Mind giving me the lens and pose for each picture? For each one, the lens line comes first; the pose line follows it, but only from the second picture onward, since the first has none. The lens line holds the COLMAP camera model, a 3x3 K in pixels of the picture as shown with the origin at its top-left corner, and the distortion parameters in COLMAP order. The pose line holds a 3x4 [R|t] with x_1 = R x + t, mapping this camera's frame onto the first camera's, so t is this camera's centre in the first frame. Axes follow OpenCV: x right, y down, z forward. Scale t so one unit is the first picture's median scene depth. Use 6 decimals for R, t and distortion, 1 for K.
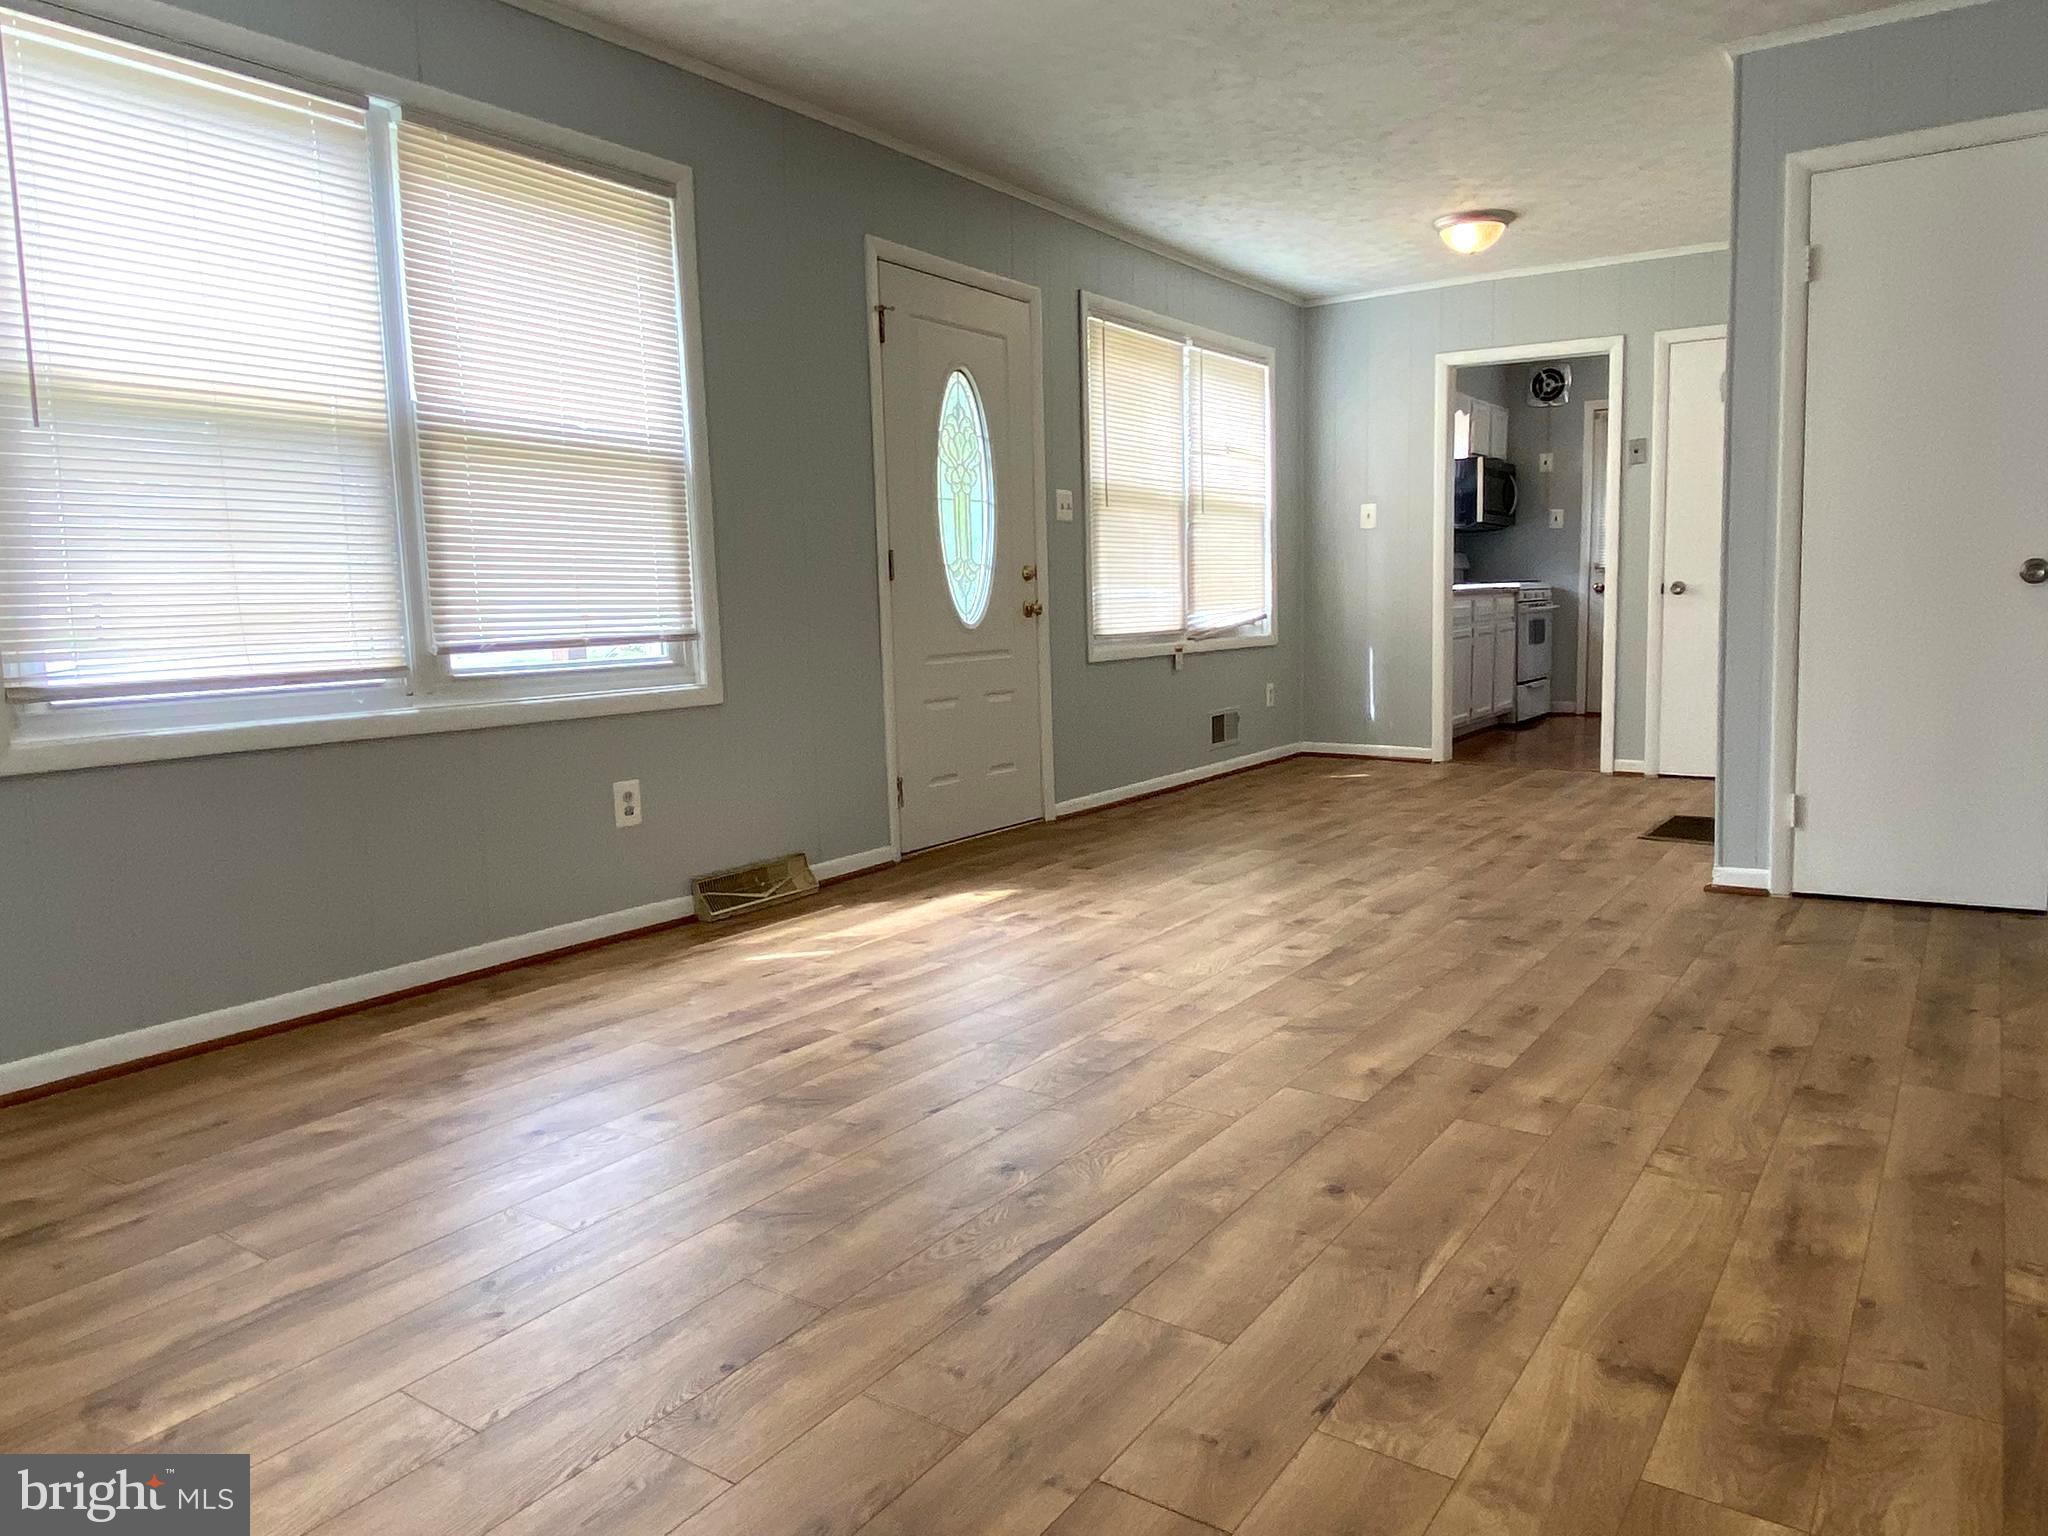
lens RADIAL K [[1394.0, 0, 1013.3], [0, 1394.0, 755.7], [0, 0, 1]] dist [0.050980, -0.007813]
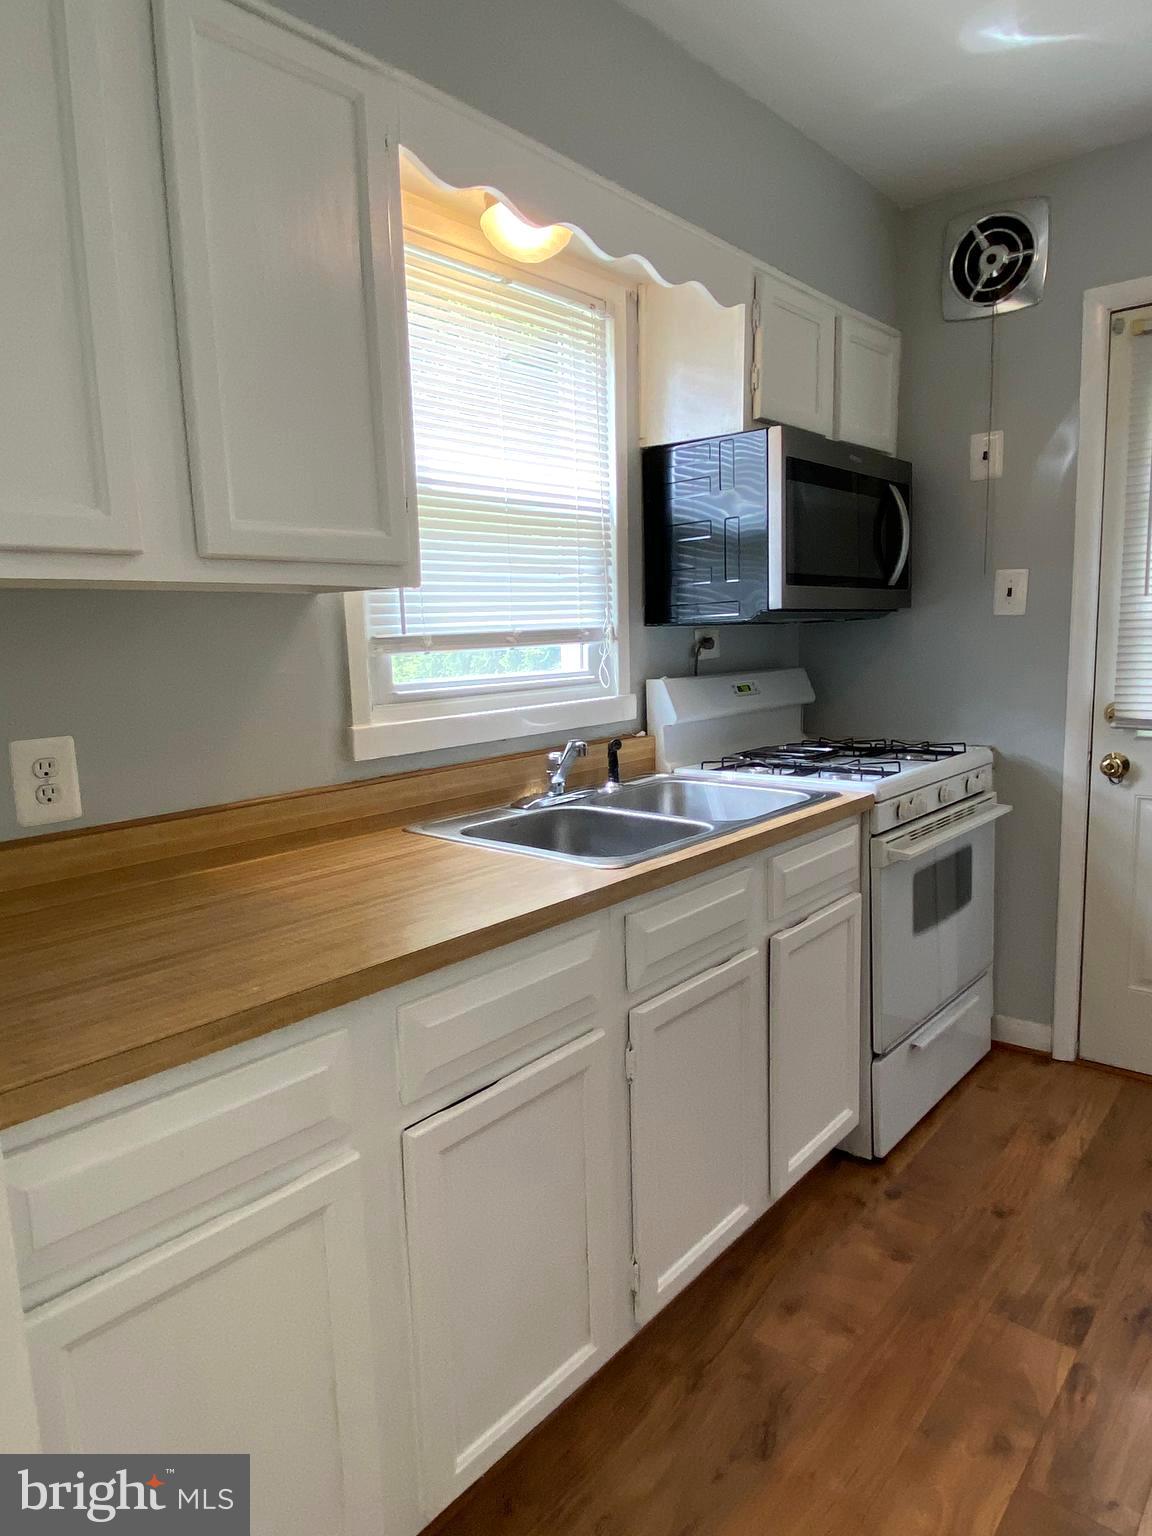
lens RADIAL K [[952.4, 0, 576.6], [0, 952.4, 772.8], [0, 0, 1]] dist [0.041504, -0.050221]
pose [[0.994759, 0.009789, -0.101776, 0.829835], [-0.006474, 0.999439, 0.032849, -0.356396], [0.102040, -0.032018, 0.994265, 2.026941]]
